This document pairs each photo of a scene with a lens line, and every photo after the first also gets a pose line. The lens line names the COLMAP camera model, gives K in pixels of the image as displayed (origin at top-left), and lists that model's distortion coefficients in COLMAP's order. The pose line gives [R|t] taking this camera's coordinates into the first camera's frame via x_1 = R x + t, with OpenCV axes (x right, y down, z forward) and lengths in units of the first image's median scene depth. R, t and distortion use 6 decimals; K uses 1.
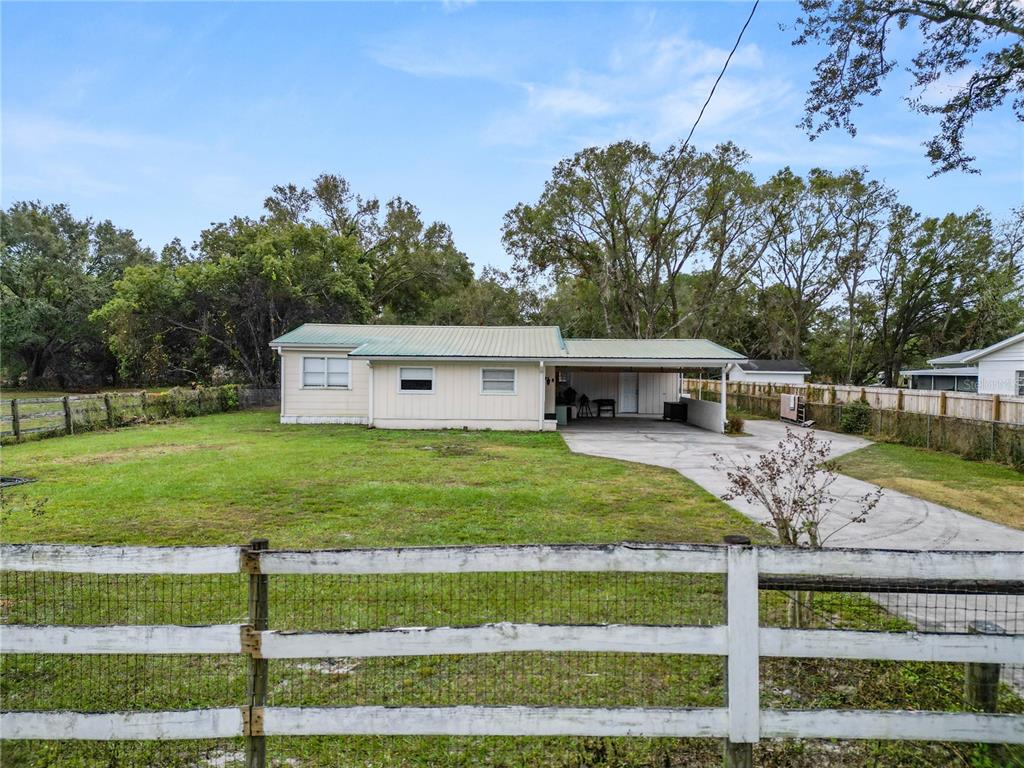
lens RADIAL K [[714.1, 0, 512.0], [0, 714.1, 384.0], [0, 0, 1]] dist [0.066802, -0.062108]
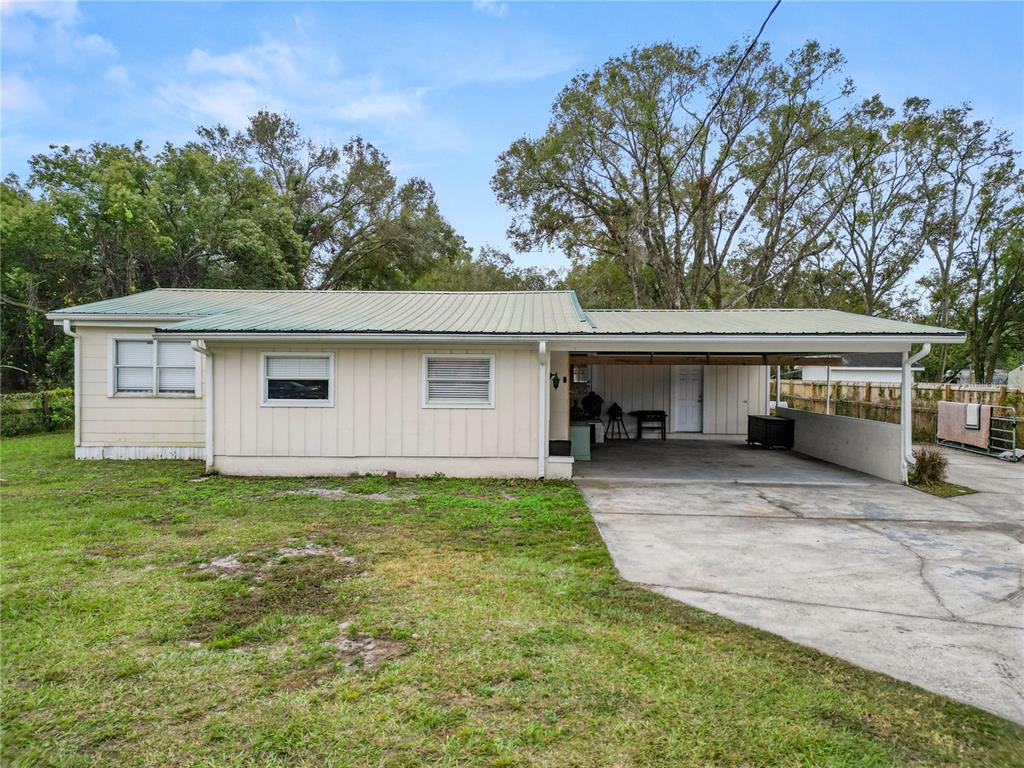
lens RADIAL K [[714.1, 0, 512.0], [0, 714.1, 384.0], [0, 0, 1]] dist [0.066802, -0.062108]
pose [[0.999891, -0.003053, -0.014464, 0.020691], [0.003029, 0.999994, -0.001660, -0.001006], [0.014469, 0.001616, 0.999894, 0.379696]]
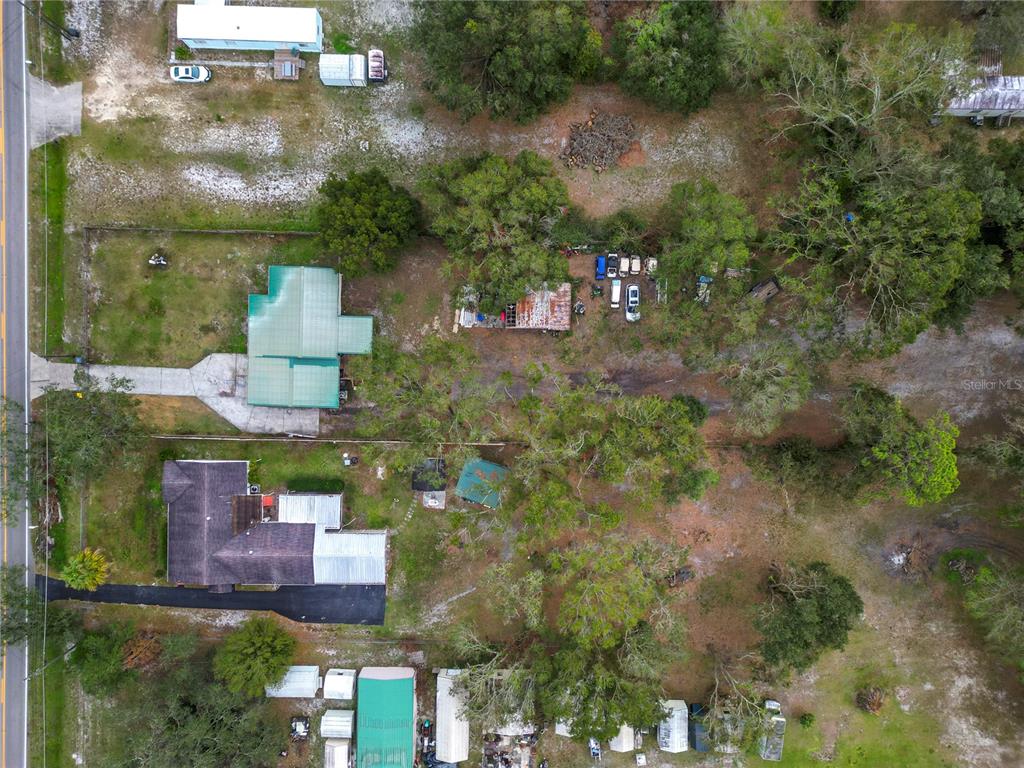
lens RADIAL K [[714.1, 0, 512.0], [0, 714.1, 384.0], [0, 0, 1]] dist [0.066802, -0.062108]
pose [[-0.024123, 0.999514, 0.019744, 0.088321], [-0.016354, -0.020142, 0.999663, -2.781029], [0.999575, 0.023792, 0.016832, 1.721606]]
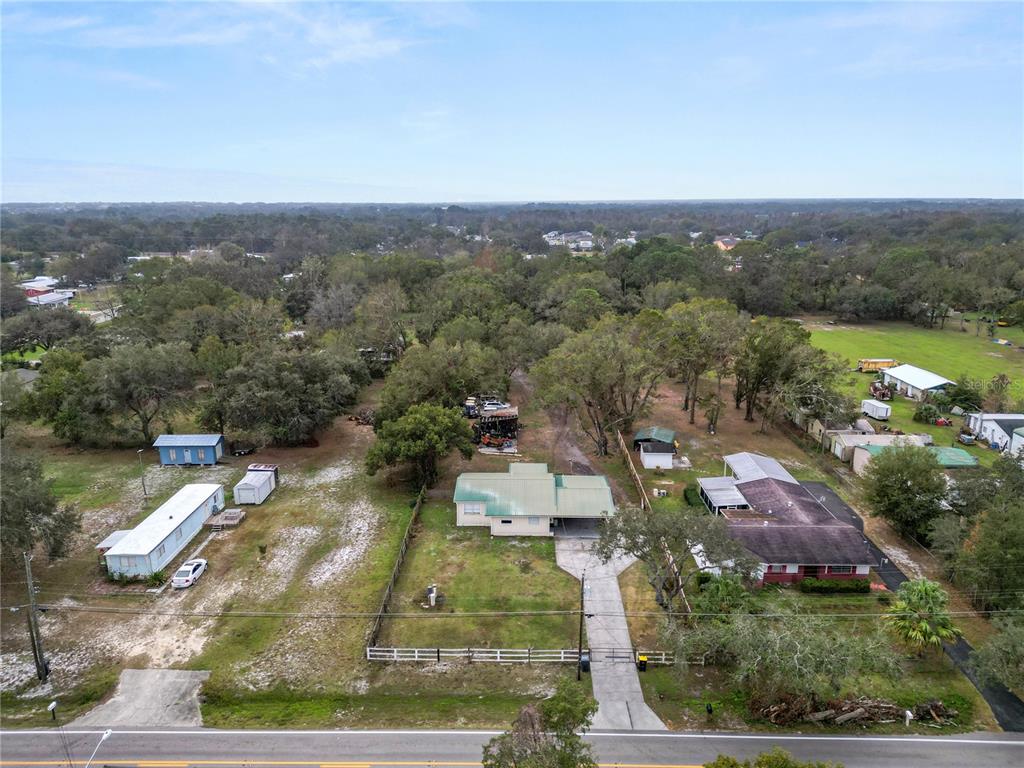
lens RADIAL K [[714.1, 0, 512.0], [0, 714.1, 384.0], [0, 0, 1]] dist [0.066802, -0.062108]
pose [[0.999783, -0.008166, -0.019168, -0.037587], [0.012493, 0.971226, 0.237832, -0.982602], [0.016674, -0.238020, 0.971117, -1.363732]]
